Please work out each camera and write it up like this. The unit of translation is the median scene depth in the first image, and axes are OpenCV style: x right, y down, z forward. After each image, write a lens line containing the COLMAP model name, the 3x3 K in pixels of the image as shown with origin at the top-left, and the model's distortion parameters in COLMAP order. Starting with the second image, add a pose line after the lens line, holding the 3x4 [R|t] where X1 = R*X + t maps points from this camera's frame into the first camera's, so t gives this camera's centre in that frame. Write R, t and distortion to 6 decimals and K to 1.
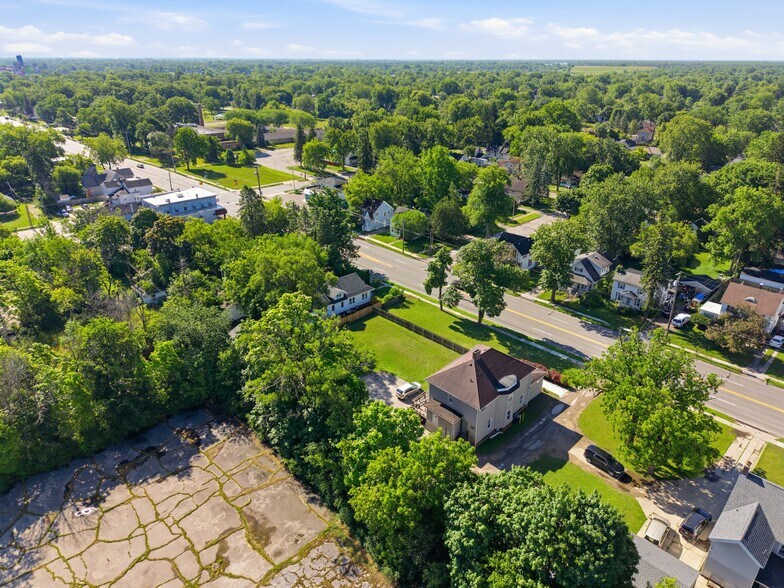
lens RADIAL K [[525.9, 0, 389.2], [0, 525.9, 287.2], [0, 0, 1]] dist [0.047989, -0.056937]
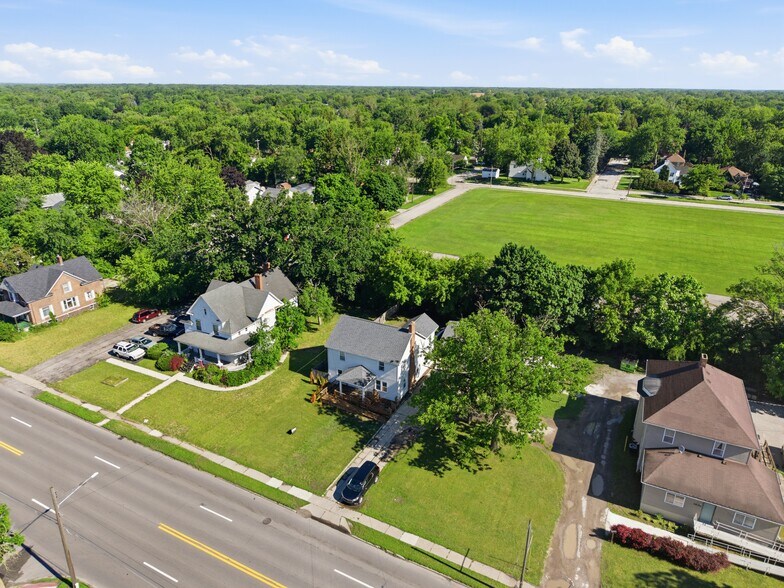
lens RADIAL K [[519.7, 0, 392.0], [0, 519.7, 294.0], [0, 0, 1]] dist [0.014620, -0.001623]
pose [[-0.947842, 0.114822, -0.297340, 0.375262], [-0.132440, 0.706645, 0.695063, -0.188275], [0.289922, 0.698190, -0.654581, 0.607083]]
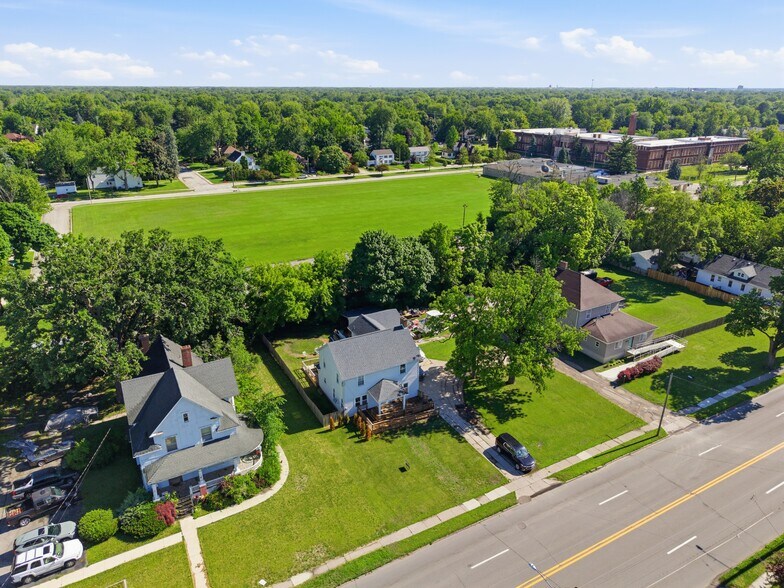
lens RADIAL K [[525.9, 0, 389.2], [0, 525.9, 287.2], [0, 0, 1]] dist [0.047989, -0.056937]
pose [[-0.268261, 0.344672, -0.899576, 0.624205], [-0.390500, 0.814738, 0.428616, -0.084626], [0.880651, 0.466265, -0.083968, 0.367334]]
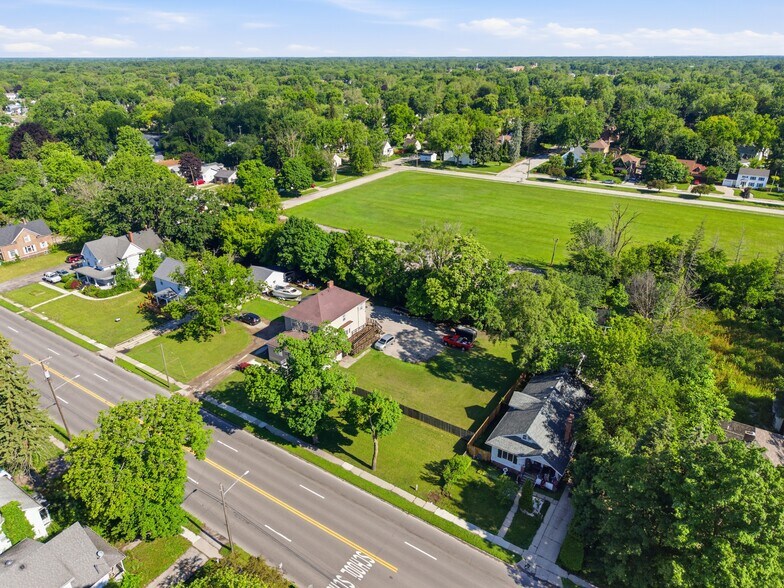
lens RADIAL K [[525.9, 0, 389.2], [0, 525.9, 287.2], [0, 0, 1]] dist [0.047989, -0.056937]
pose [[-0.977126, 0.091982, -0.191739, 0.127514], [-0.079056, 0.679893, 0.729038, -0.393385], [0.197420, 0.727520, -0.657069, 0.891227]]
